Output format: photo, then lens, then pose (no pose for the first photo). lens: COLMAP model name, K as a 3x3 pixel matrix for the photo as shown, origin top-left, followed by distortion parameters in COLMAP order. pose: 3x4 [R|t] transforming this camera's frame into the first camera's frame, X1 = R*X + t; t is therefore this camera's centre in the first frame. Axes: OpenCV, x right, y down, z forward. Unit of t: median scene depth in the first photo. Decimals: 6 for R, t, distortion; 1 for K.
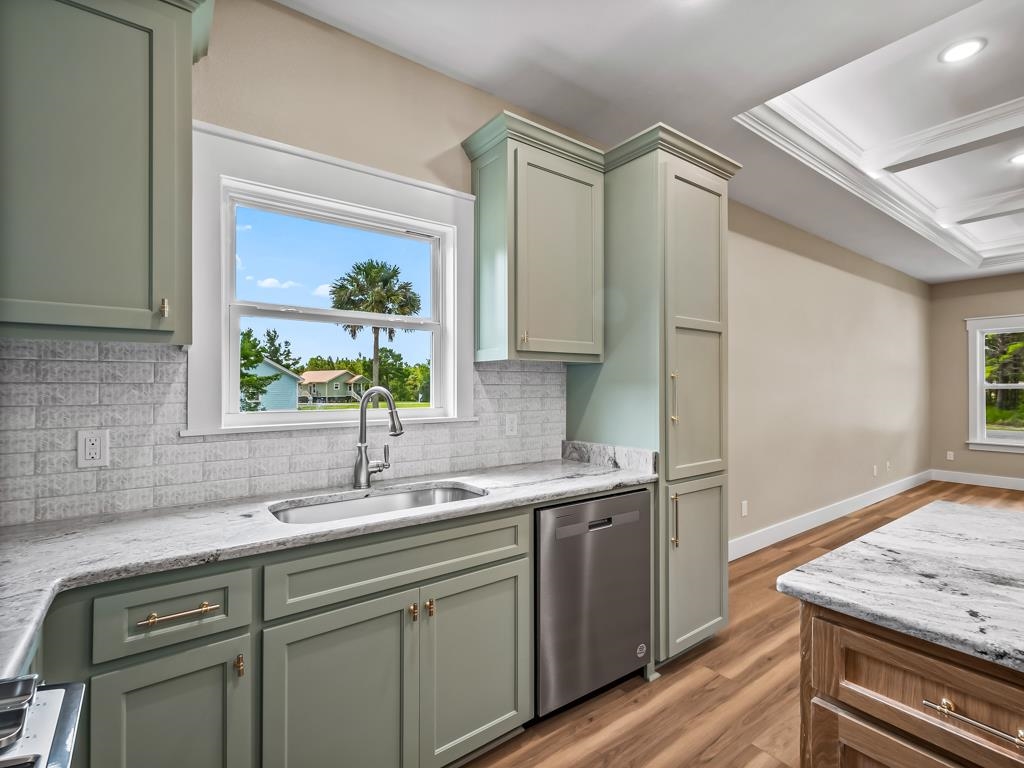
lens RADIAL K [[502.9, 0, 570.7], [0, 502.9, 385.7], [0, 0, 1]] dist [-0.000094, -0.000371]
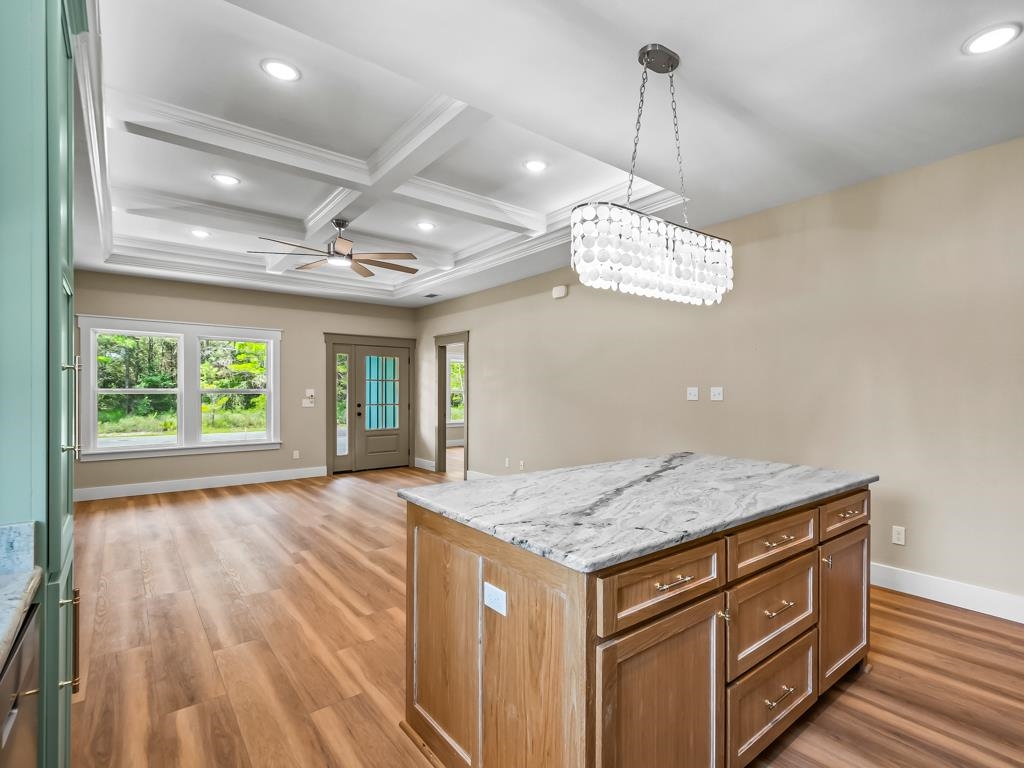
lens RADIAL K [[505.2, 0, 553.4], [0, 505.2, 390.8], [0, 0, 1]] dist [0.009154, -0.000629]
pose [[-0.011926, 0.003386, 0.999923, -0.345150], [-0.003694, 0.999987, -0.003430, 0.004315], [-0.999922, -0.003735, -0.011913, 0.529811]]
